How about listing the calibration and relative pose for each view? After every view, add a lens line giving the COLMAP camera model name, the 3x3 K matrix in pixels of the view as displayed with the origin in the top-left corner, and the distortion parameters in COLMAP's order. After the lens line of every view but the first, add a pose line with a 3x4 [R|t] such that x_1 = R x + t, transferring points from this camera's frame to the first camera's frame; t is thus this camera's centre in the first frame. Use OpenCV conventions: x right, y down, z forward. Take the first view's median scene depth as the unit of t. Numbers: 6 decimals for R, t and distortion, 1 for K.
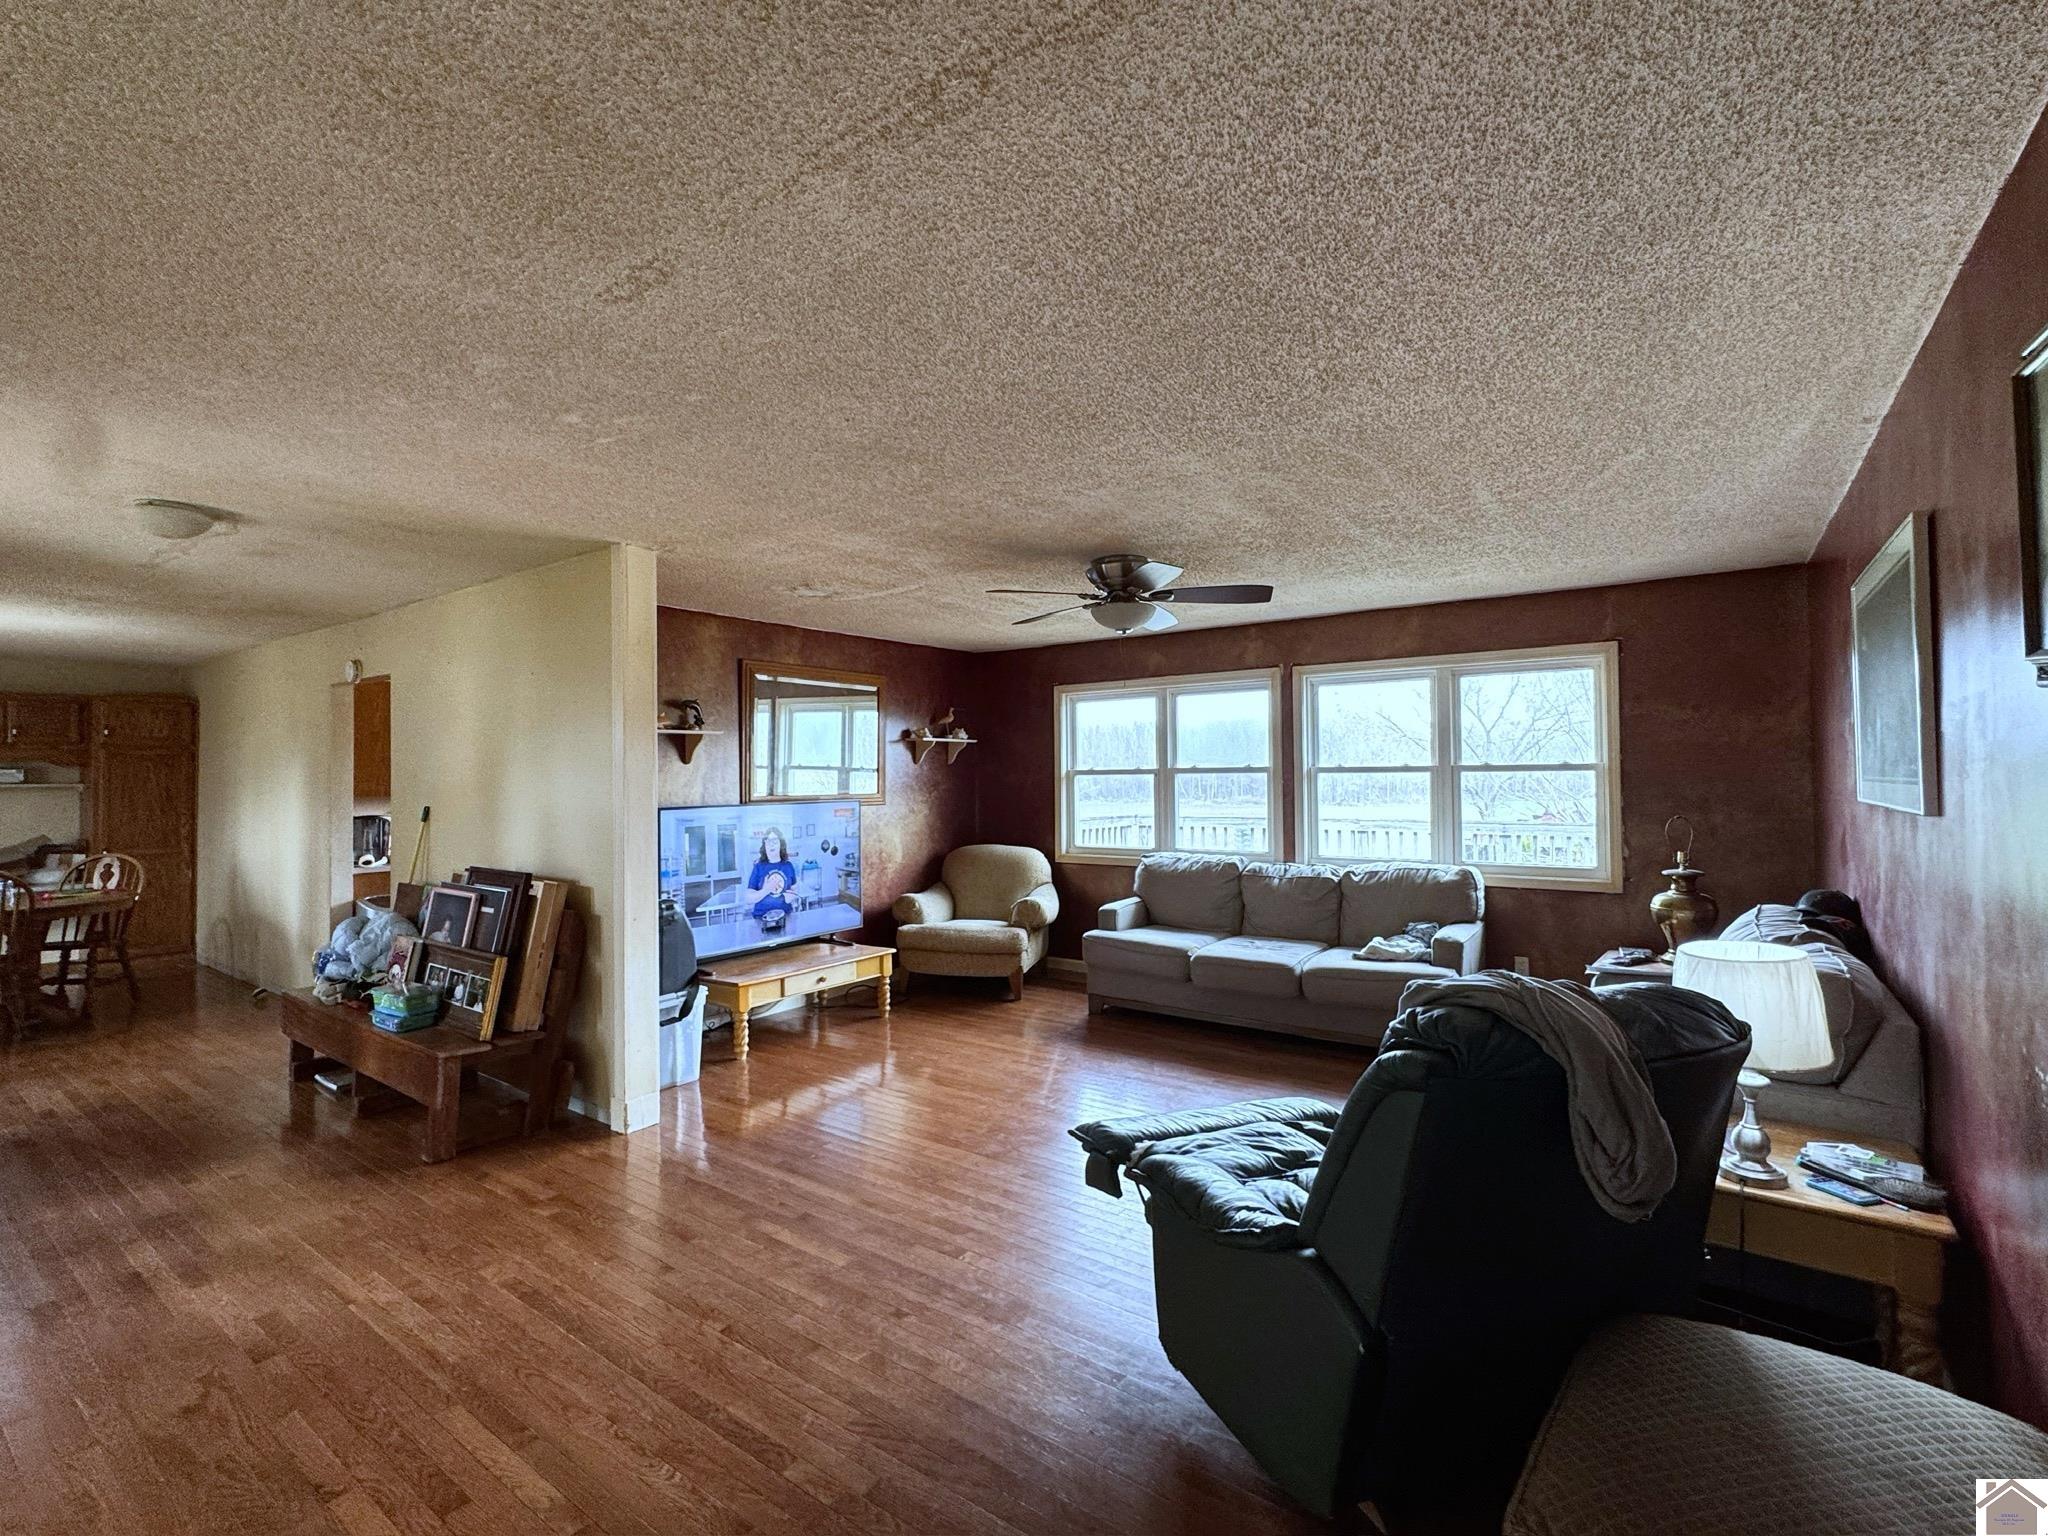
lens RADIAL K [[925.2, 0, 1023.5], [0, 925.2, 771.0], [0, 0, 1]] dist [-0.002805, -0.000172]
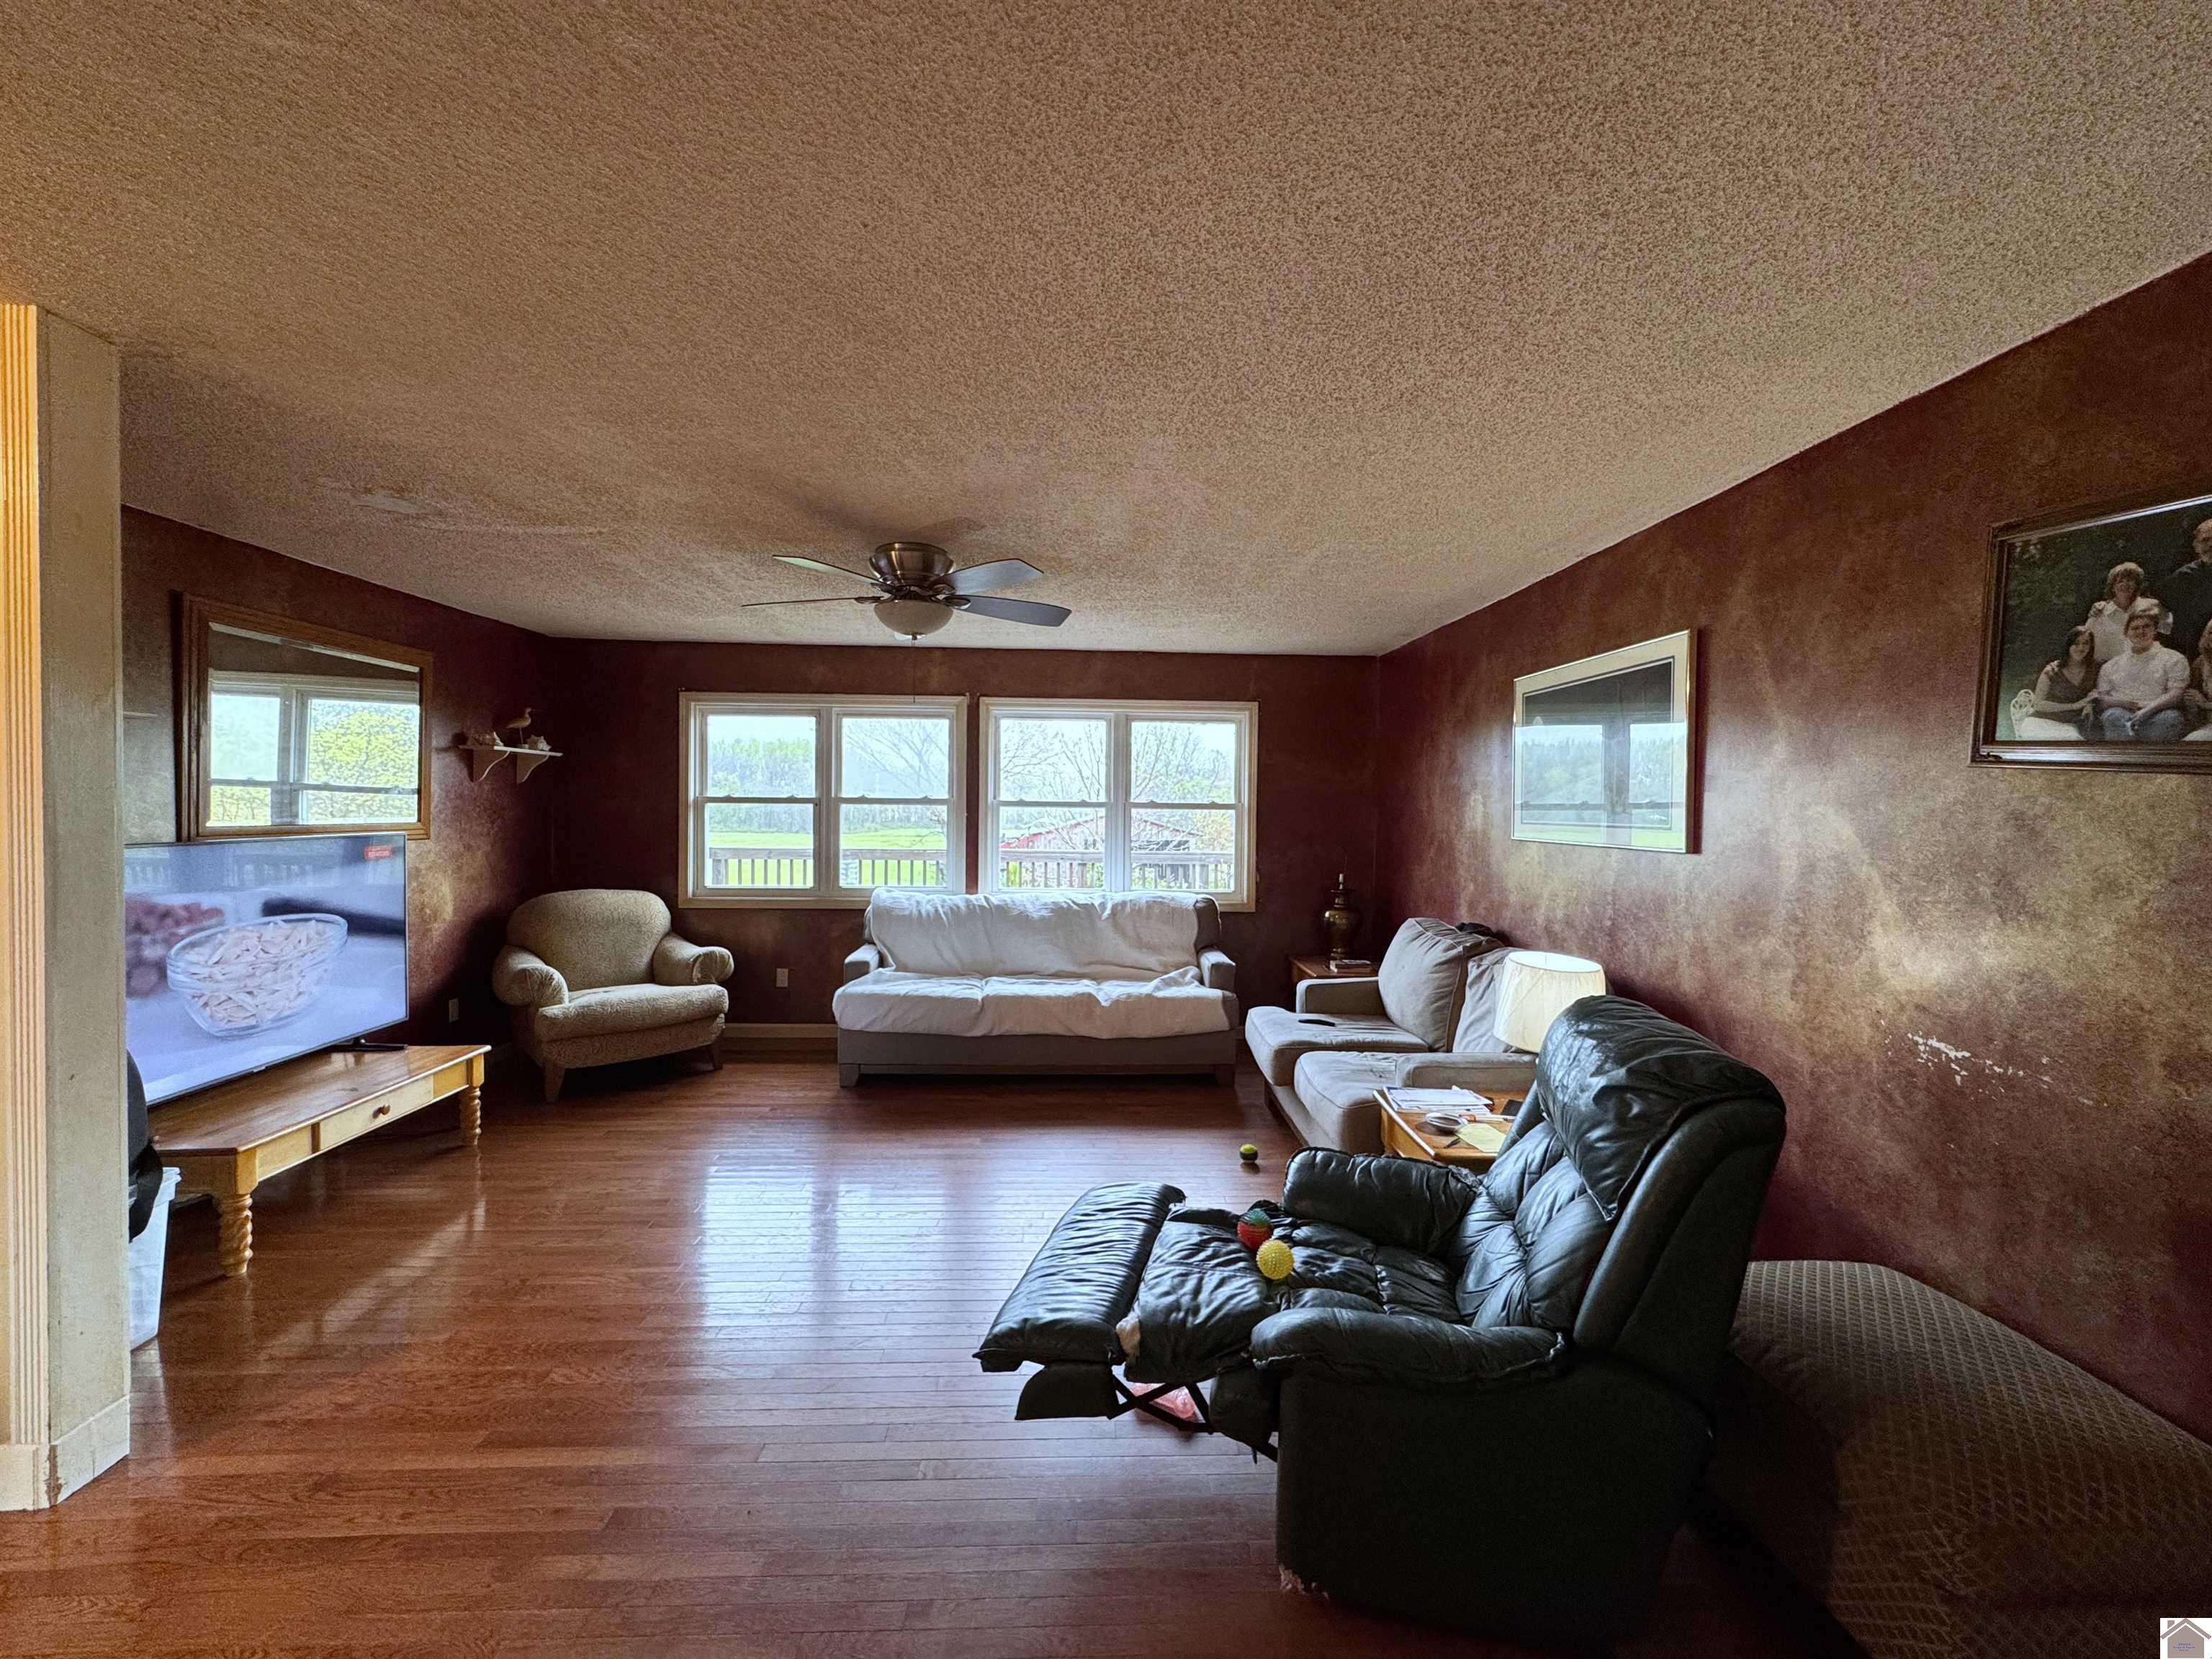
lens RADIAL K [[878.5, 0, 1108.8], [0, 878.5, 825.8], [0, 0, 1]] dist [-0.002949, -0.000966]
pose [[0.780214, 0.005235, 0.625491, -0.191828], [-0.023177, 0.999520, 0.020545, 0.001249], [-0.625084, -0.030526, 0.779961, 0.195321]]
